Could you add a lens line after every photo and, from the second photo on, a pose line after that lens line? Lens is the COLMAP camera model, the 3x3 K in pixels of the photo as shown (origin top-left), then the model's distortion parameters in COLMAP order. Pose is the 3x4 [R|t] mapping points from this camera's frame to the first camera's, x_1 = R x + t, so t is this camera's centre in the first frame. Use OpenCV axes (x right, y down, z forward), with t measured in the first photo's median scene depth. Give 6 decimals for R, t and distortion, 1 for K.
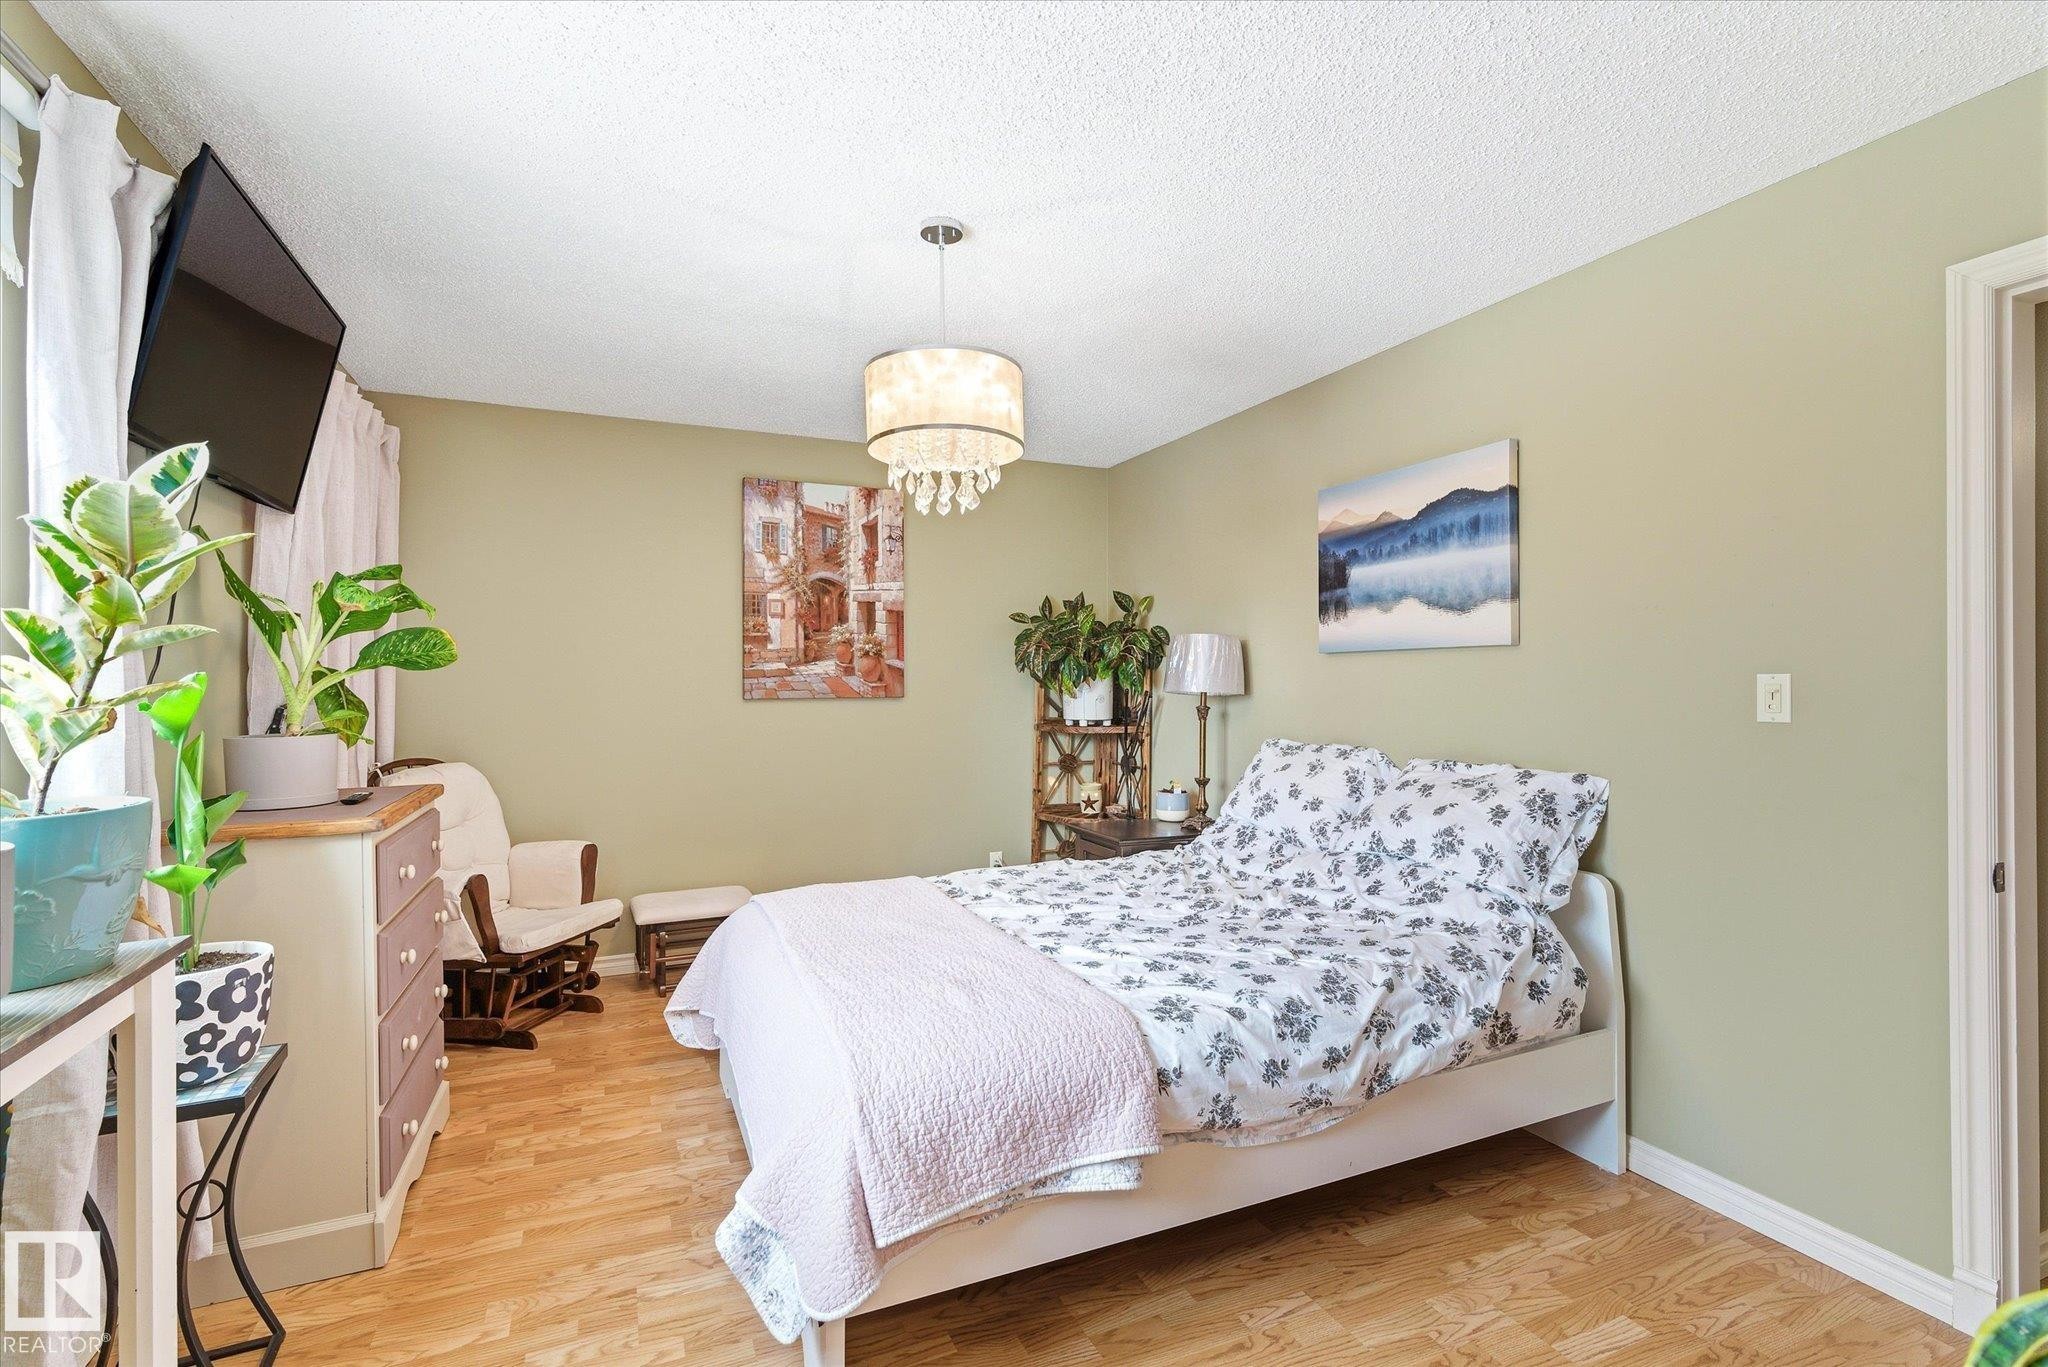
lens RADIAL K [[935.2, 0, 1001.7], [0, 935.2, 686.1], [0, 0, 1]] dist [0.001054, 0.000320]
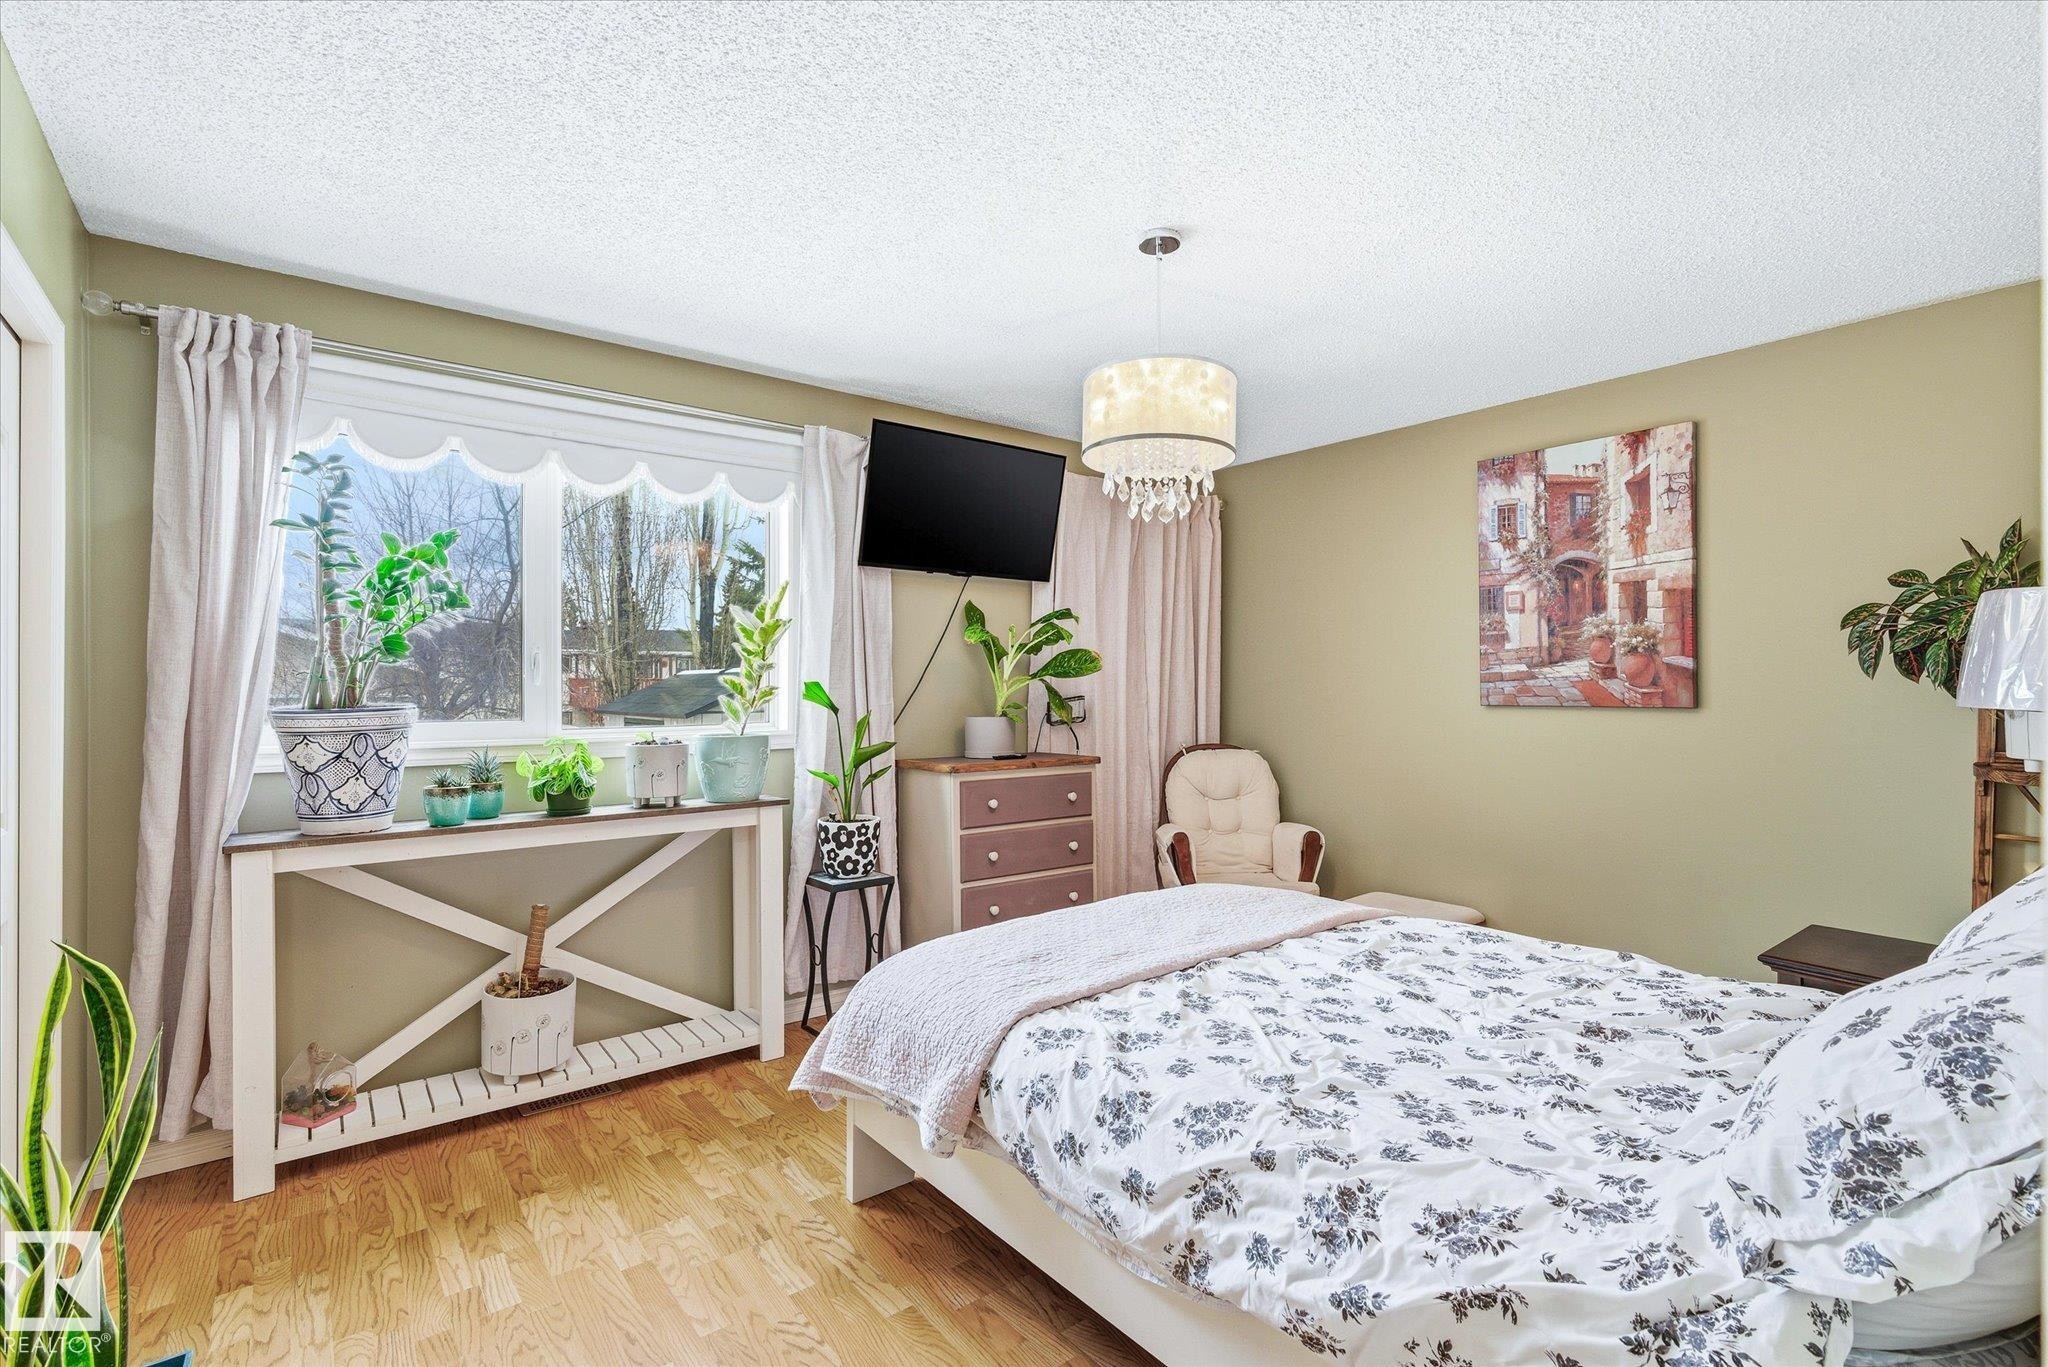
lens RADIAL K [[935.2, 0, 1001.7], [0, 935.2, 686.1], [0, 0, 1]] dist [0.001054, 0.000320]
pose [[0.239703, 0.001164, -0.970845, 0.488182], [-0.005694, 0.999984, -0.000207, -0.001955], [0.970829, 0.005577, 0.239706, 0.327869]]
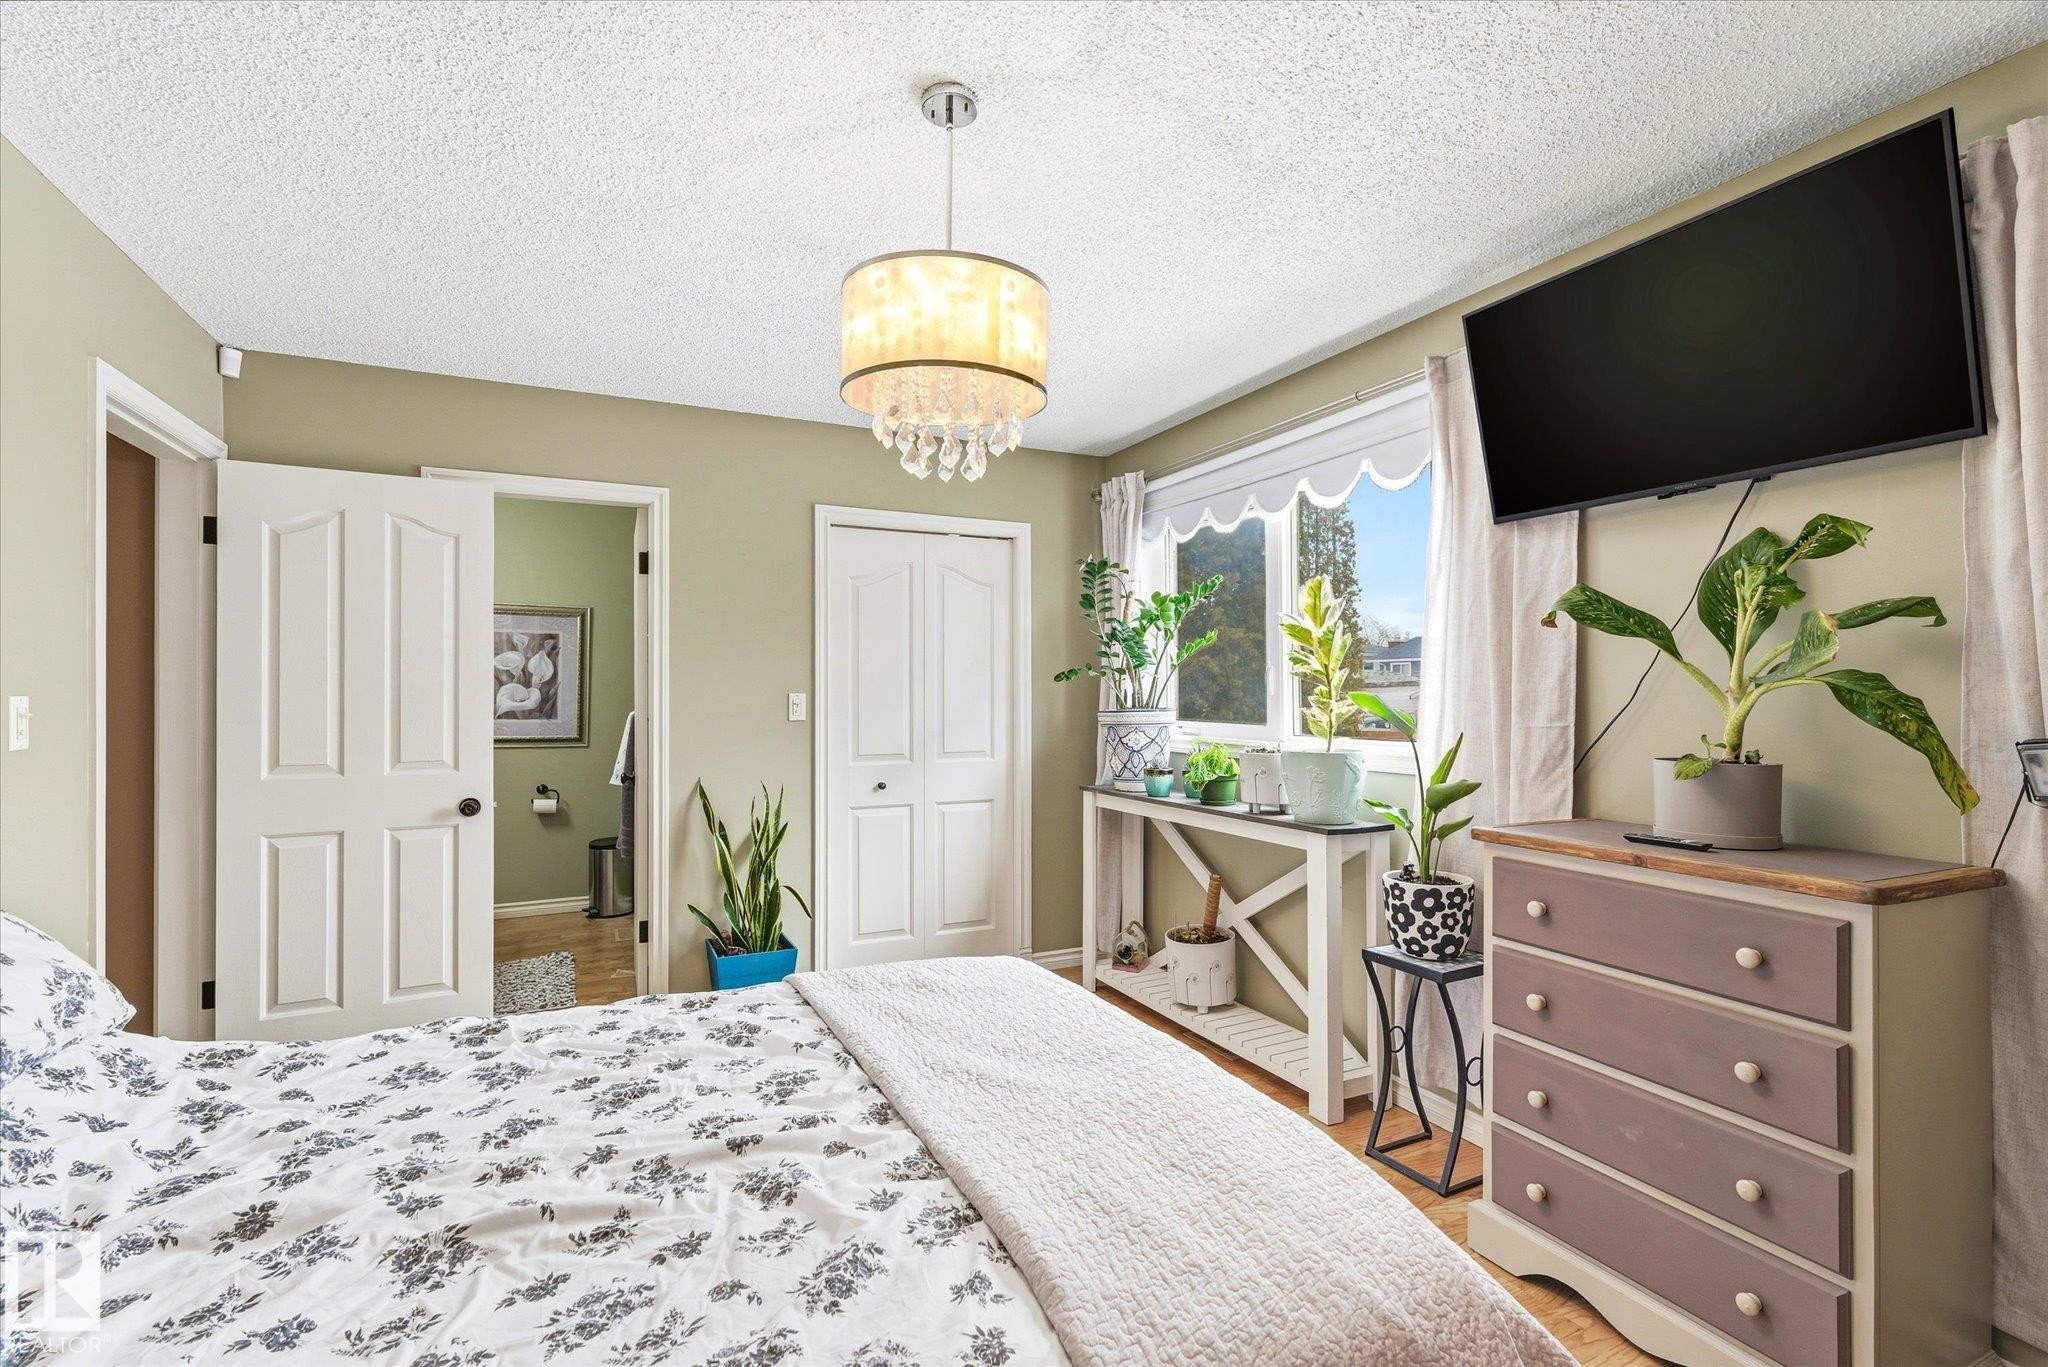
lens RADIAL K [[935.2, 0, 1001.7], [0, 935.2, 686.1], [0, 0, 1]] dist [0.001054, 0.000320]
pose [[-0.998435, 0.004369, -0.055747, -0.031580], [0.004388, 0.999990, -0.000222, -0.007303], [0.055746, -0.000466, -0.998445, 0.967025]]
